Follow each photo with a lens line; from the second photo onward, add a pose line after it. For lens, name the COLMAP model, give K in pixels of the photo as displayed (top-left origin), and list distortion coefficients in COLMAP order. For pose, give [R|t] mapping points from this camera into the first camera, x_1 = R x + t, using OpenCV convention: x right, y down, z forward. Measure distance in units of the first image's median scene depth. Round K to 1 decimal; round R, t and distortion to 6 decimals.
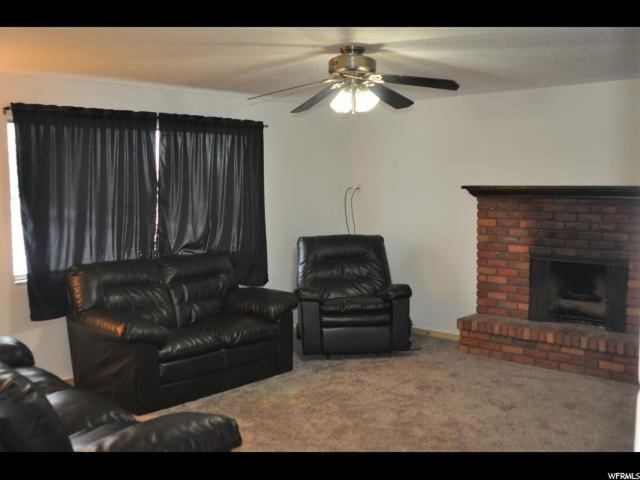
lens RADIAL K [[669.3, 0, 320.2], [0, 669.3, 240.7], [0, 0, 1]] dist [-0.079853, 0.000000]
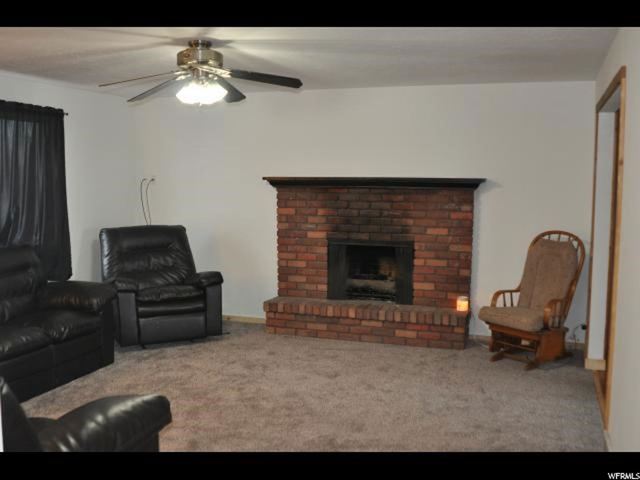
lens RADIAL K [[669.3, 0, 316.7], [0, 669.3, 237.7], [0, 0, 1]] dist [-0.079853, 0.000000]
pose [[0.923296, -0.025039, 0.383272, -0.143316], [0.023581, 0.999686, 0.008503, 0.008644], [-0.383365, 0.001187, 0.923596, -0.021345]]
